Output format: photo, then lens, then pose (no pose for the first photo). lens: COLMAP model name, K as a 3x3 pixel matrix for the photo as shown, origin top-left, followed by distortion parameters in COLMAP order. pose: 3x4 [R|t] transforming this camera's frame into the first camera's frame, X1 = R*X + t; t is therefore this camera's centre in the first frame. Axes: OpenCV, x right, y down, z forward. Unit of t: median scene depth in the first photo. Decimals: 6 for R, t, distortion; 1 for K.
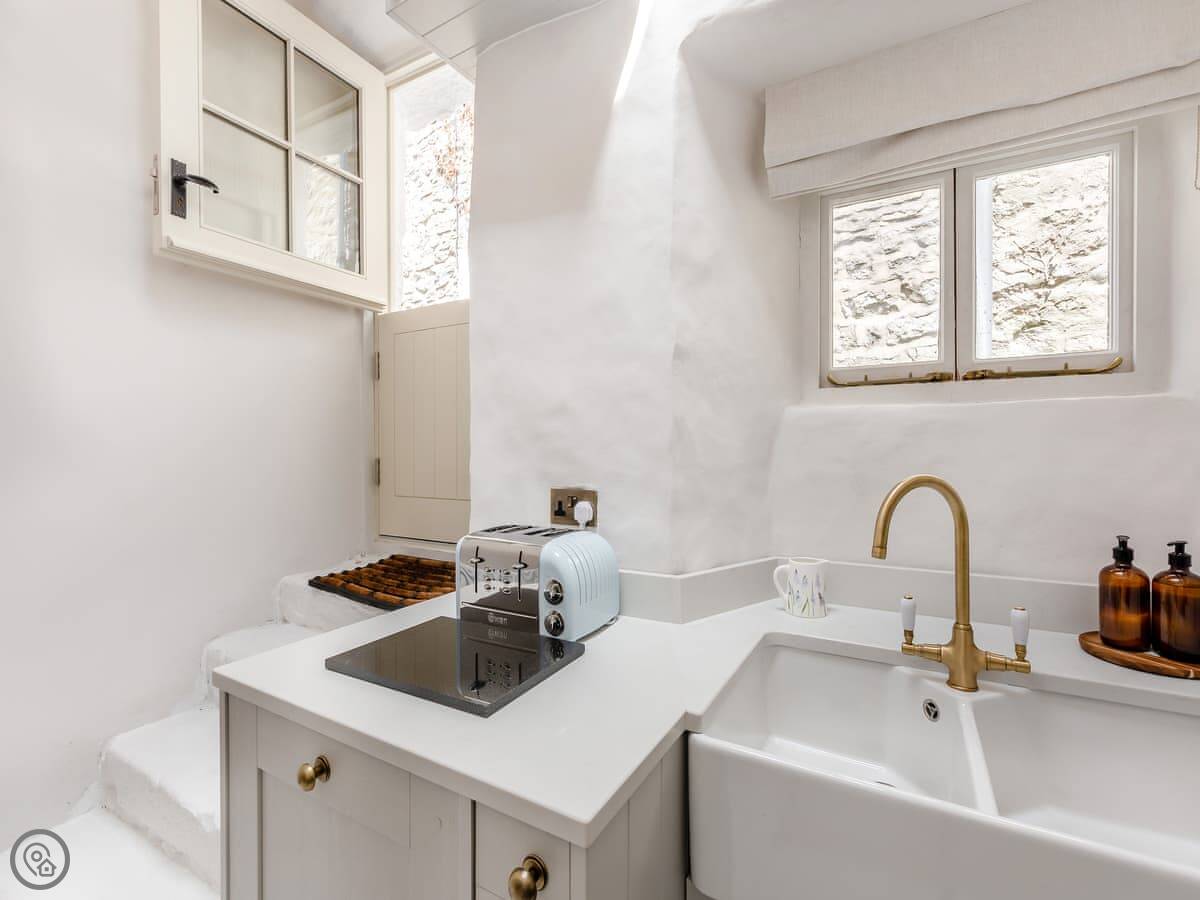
lens RADIAL K [[527.7, 0, 600.0], [0, 527.7, 450.0], [0, 0, 1]] dist [0.001591, 0.000081]
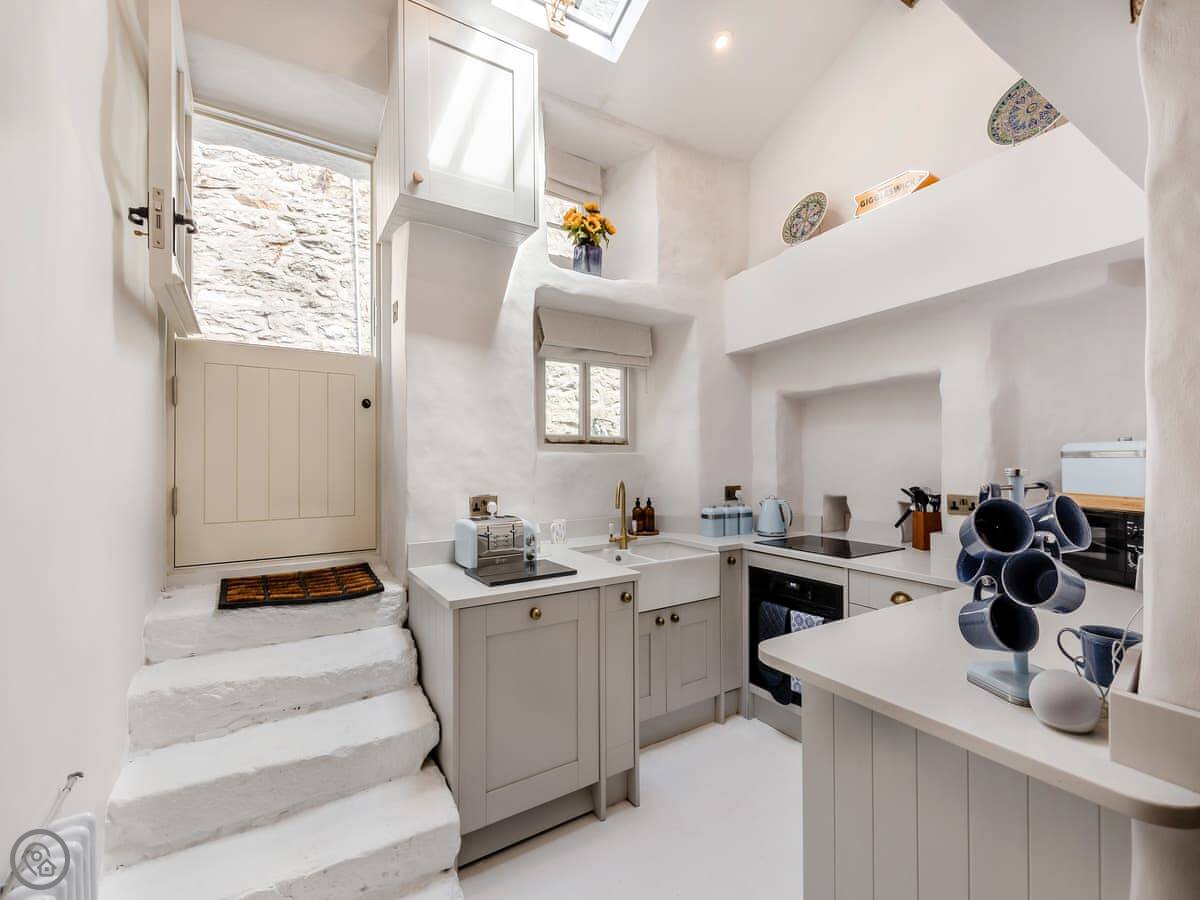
lens RADIAL K [[527.7, 0, 600.0], [0, 527.7, 450.0], [0, 0, 1]] dist [0.001591, 0.000081]
pose [[0.458260, 0.017412, 0.888647, -1.614939], [0.004044, 0.999757, -0.021674, -0.048493], [-0.888809, 0.013526, 0.458079, -0.228577]]
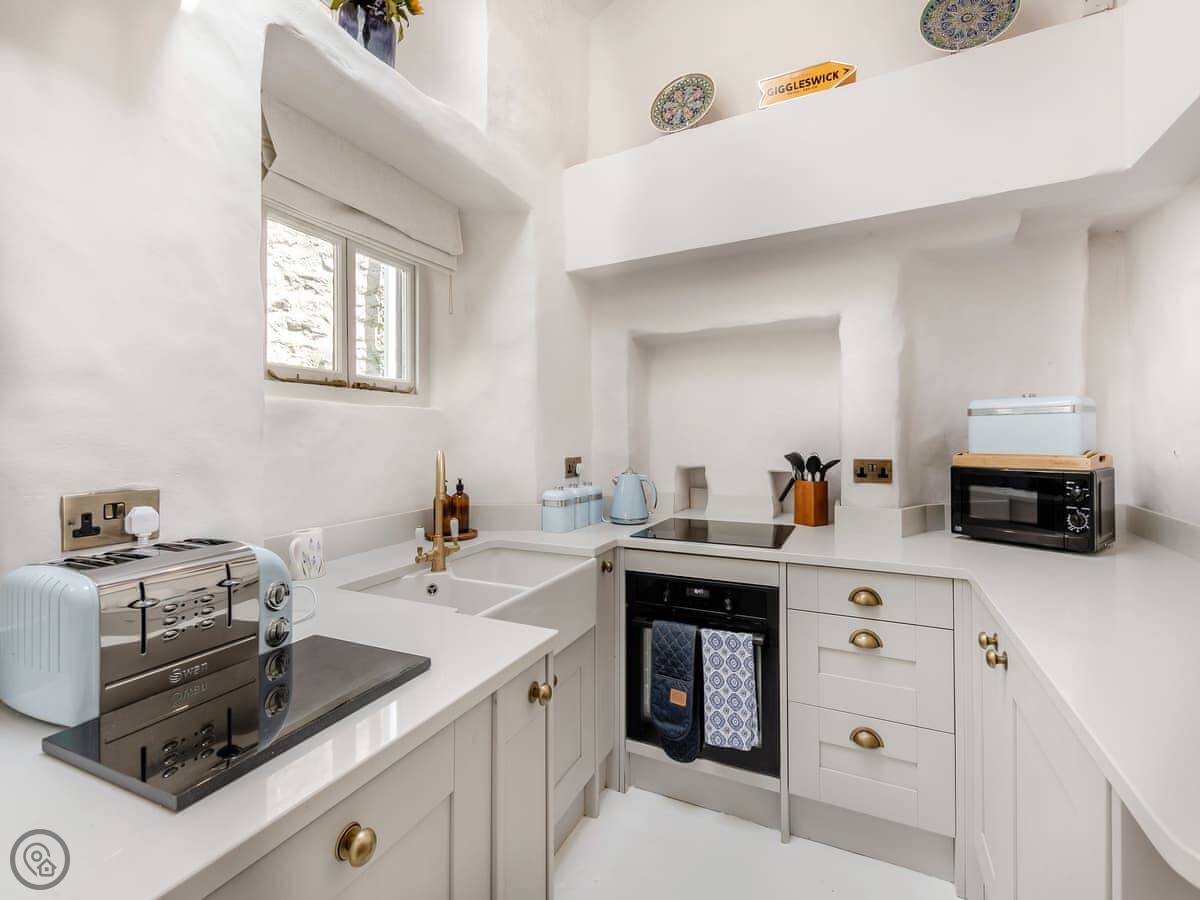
lens RADIAL K [[532.6, 0, 619.3], [0, 532.6, 432.1], [0, 0, 1]] dist [0.000664, 0.000112]
pose [[-0.109056, 0.010349, 0.993982, -0.866924], [0.004286, 0.999941, -0.009941, 0.006132], [-0.994026, 0.003176, -0.109094, 0.449540]]
